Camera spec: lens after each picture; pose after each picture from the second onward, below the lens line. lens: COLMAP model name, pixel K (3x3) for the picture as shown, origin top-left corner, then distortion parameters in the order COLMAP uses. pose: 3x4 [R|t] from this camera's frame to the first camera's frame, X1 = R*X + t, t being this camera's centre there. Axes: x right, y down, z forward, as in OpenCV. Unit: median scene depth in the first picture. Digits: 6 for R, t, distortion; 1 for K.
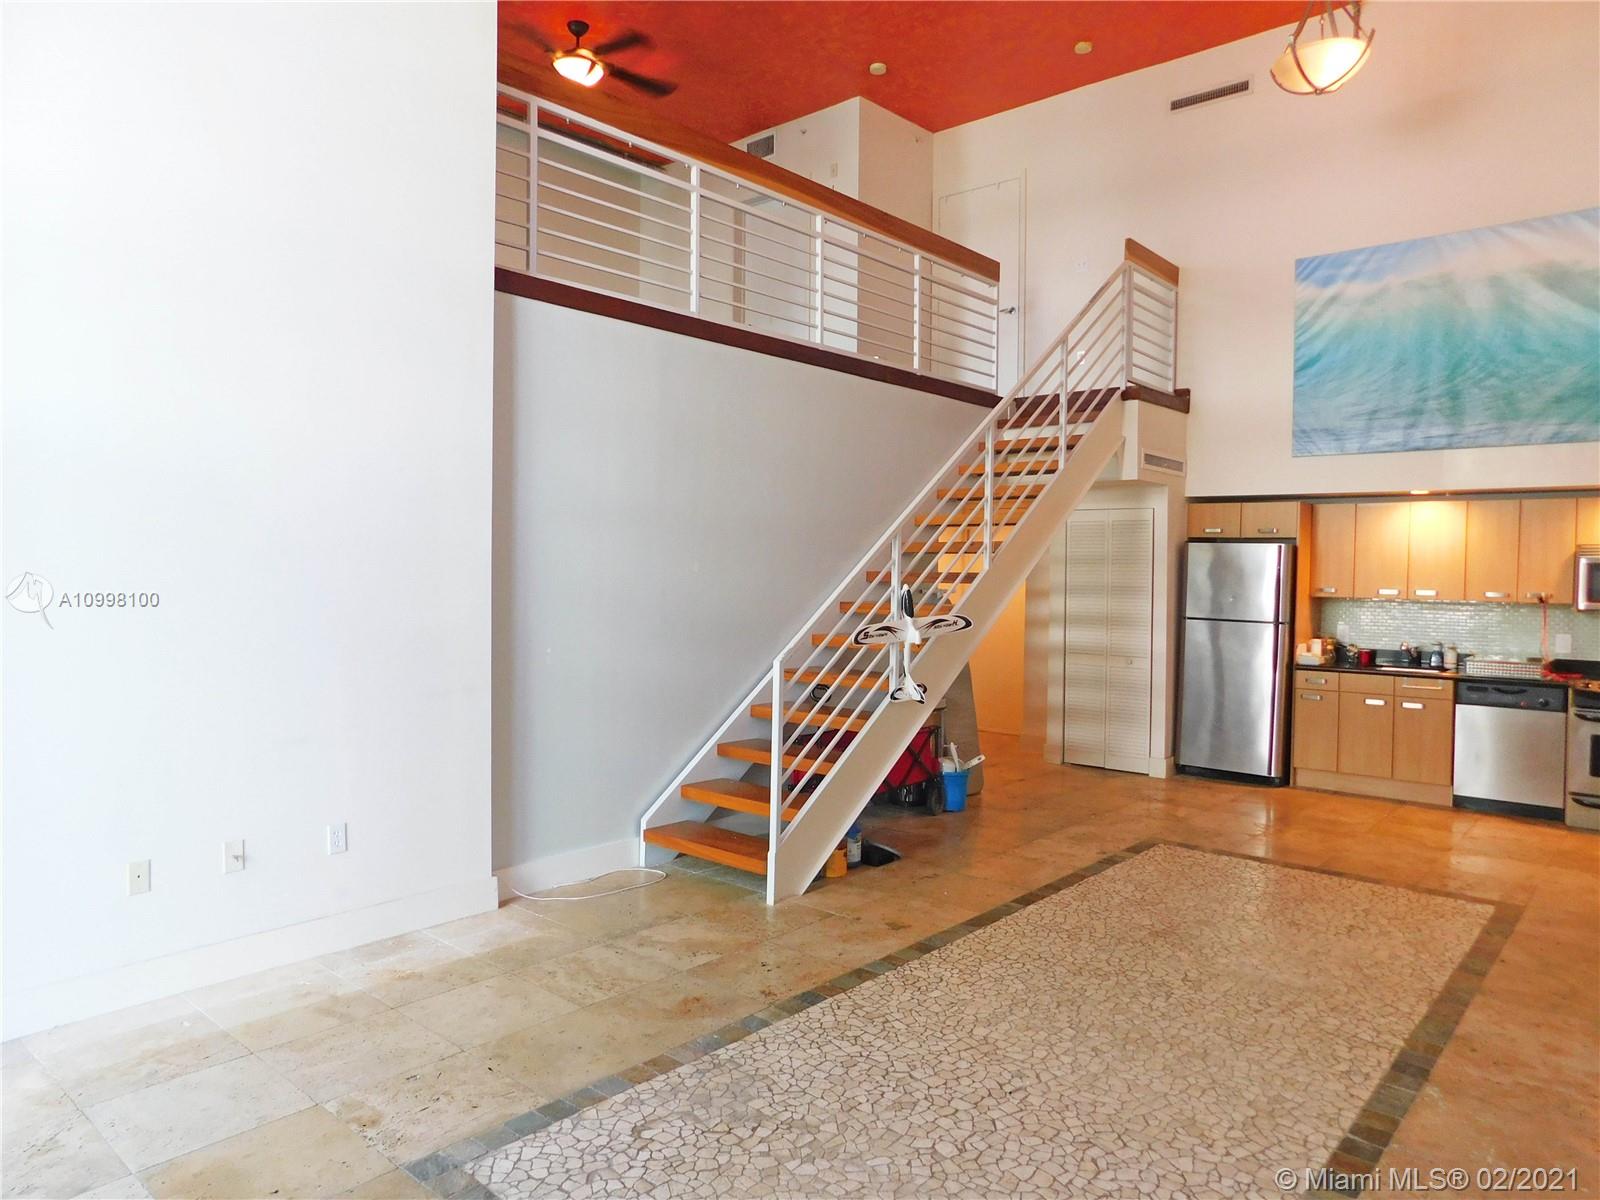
lens RADIAL K [[1061.6, 0, 803.1], [0, 1061.6, 599.2], [0, 0, 1]] dist [-0.045659, 0.032199]
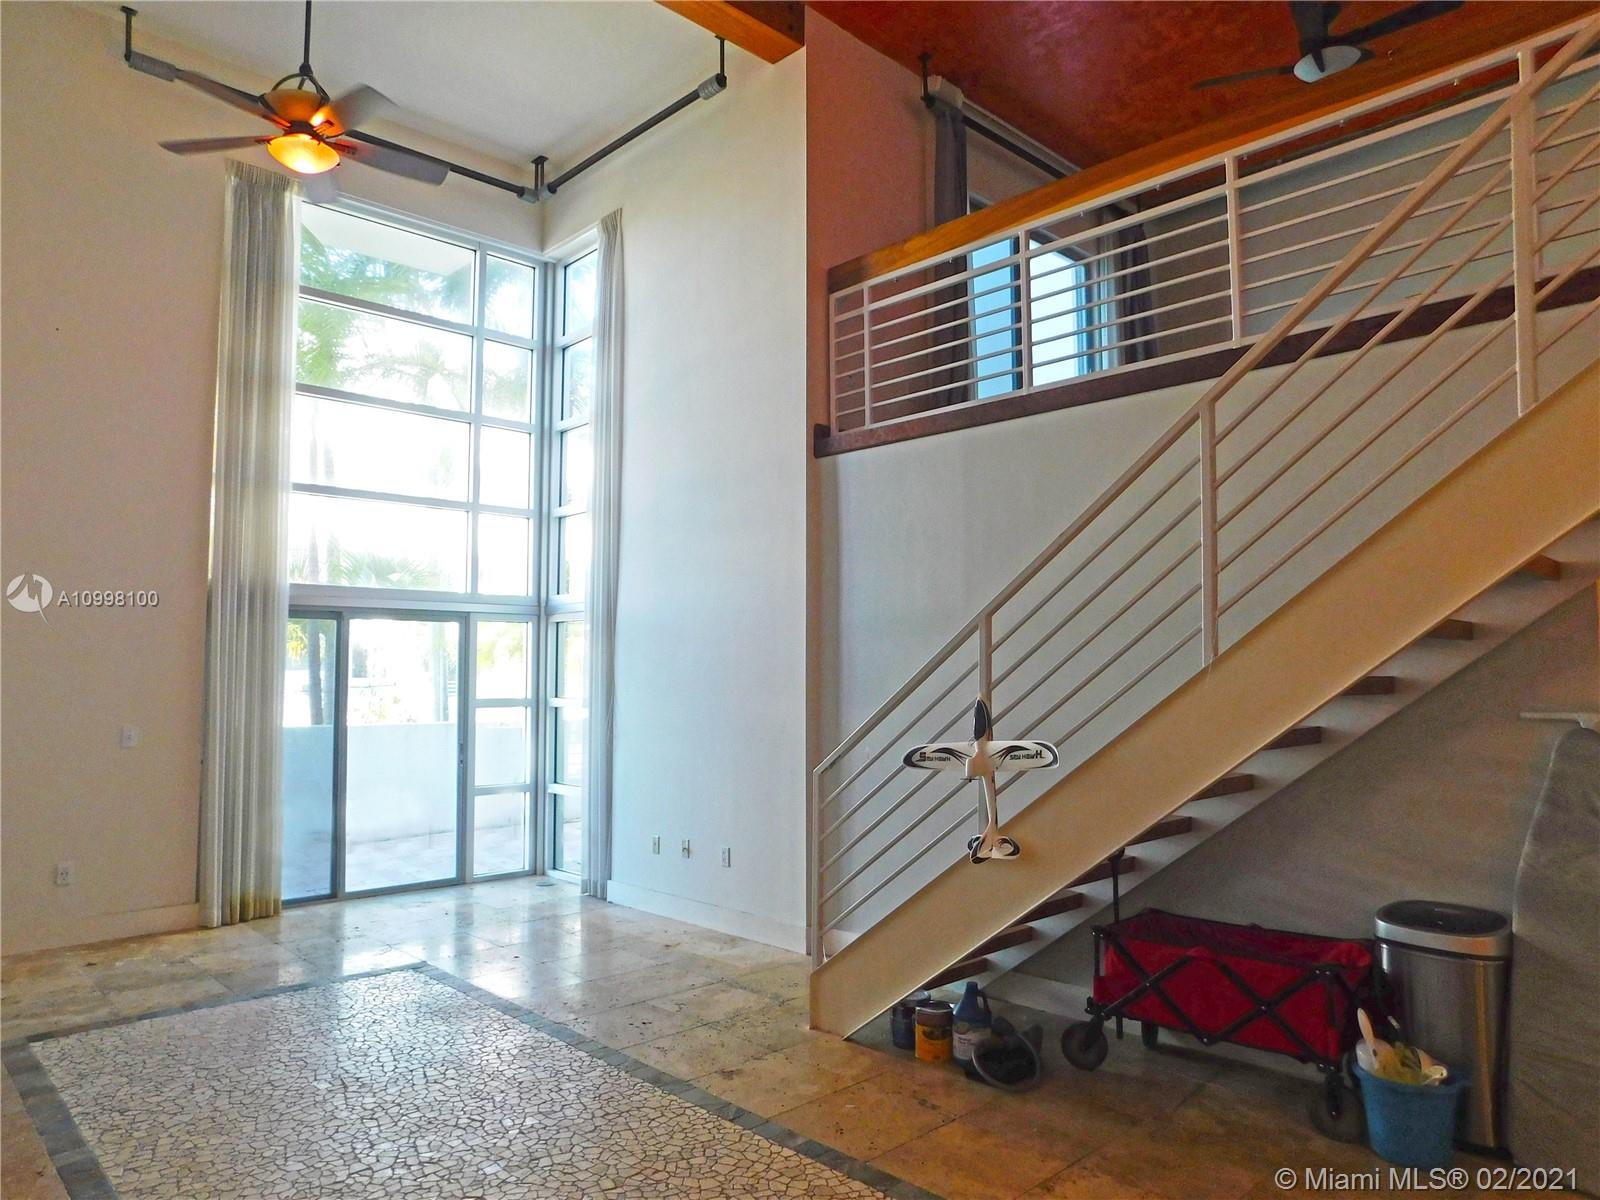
lens RADIAL K [[1061.6, 0, 799.9], [0, 1061.6, 610.6], [0, 0, 1]] dist [-0.045659, 0.032199]
pose [[-0.092289, -0.075623, -0.992856, 1.081964], [-0.030084, 0.996868, -0.073133, -0.018146], [0.995278, 0.023120, -0.094275, 1.233039]]
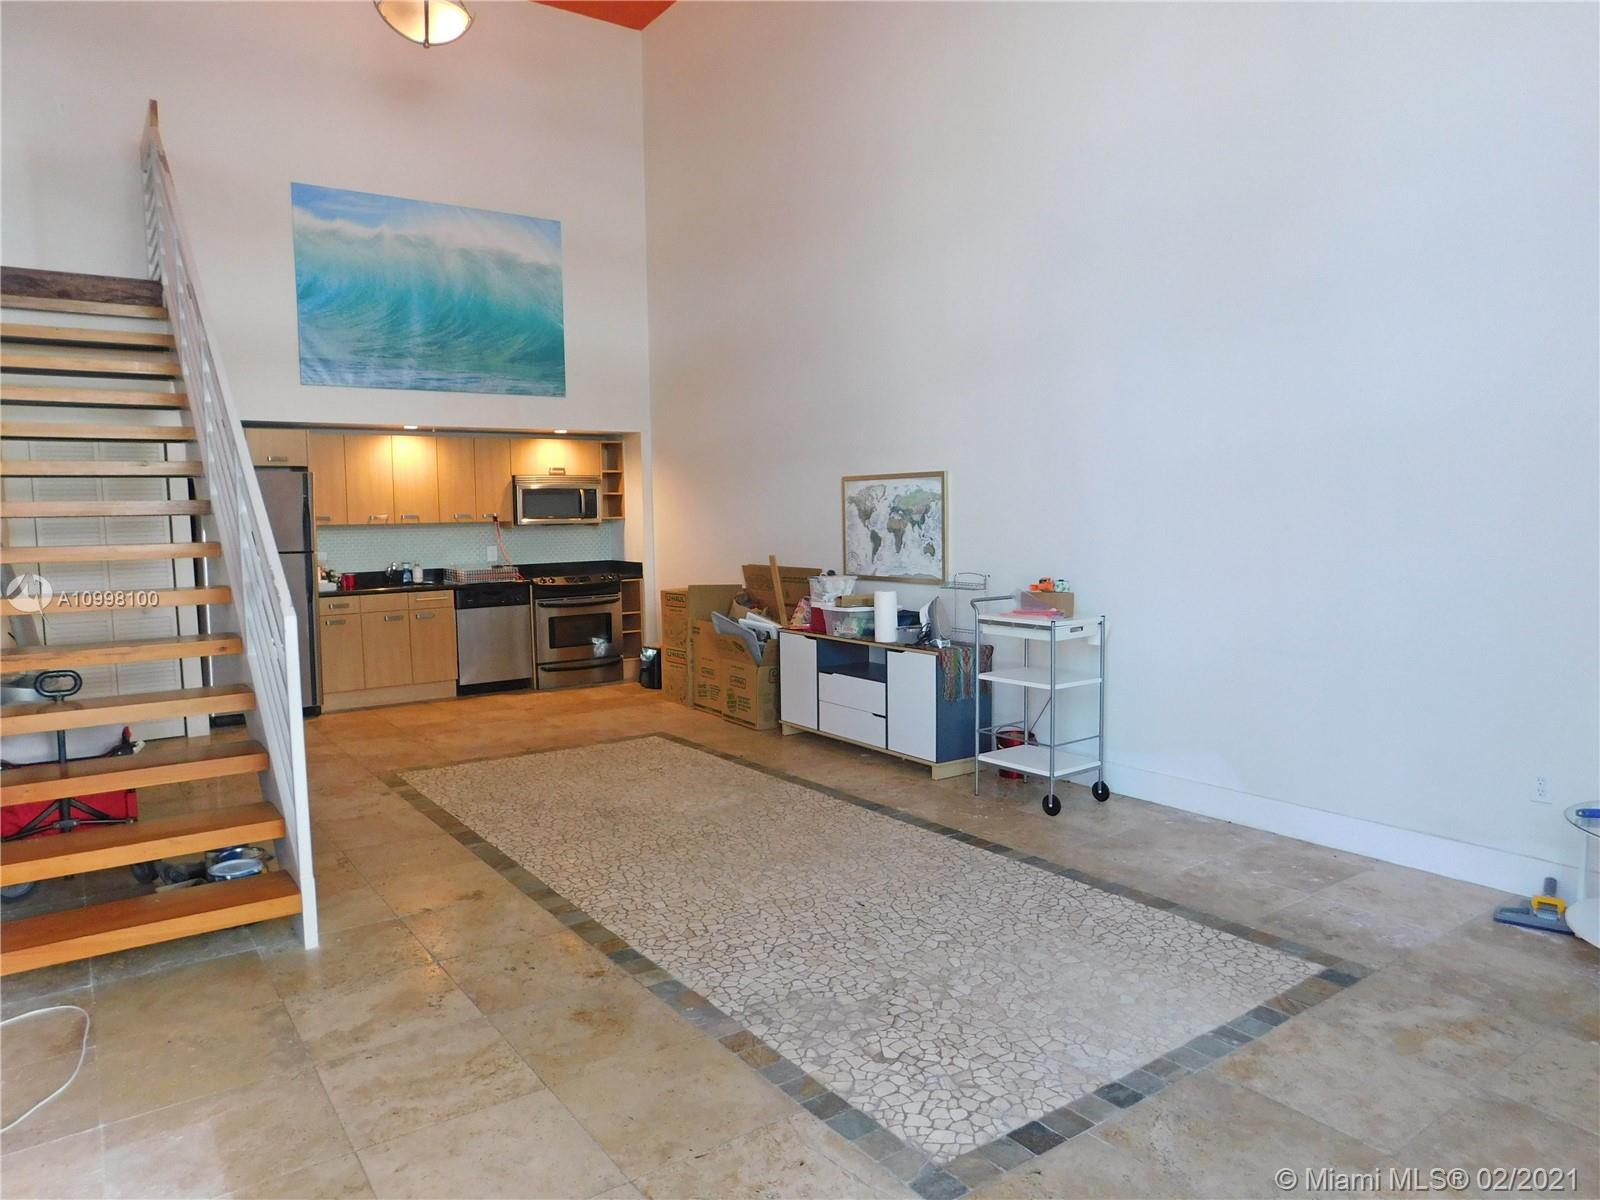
lens RADIAL K [[1061.6, 0, 795.0], [0, 1061.6, 591.4], [0, 0, 1]] dist [-0.045659, 0.032199]
pose [[0.233035, -0.090754, 0.968224, -0.729666], [0.046111, 0.995547, 0.082217, -0.001360], [-0.971375, 0.025486, 0.236182, 0.574689]]
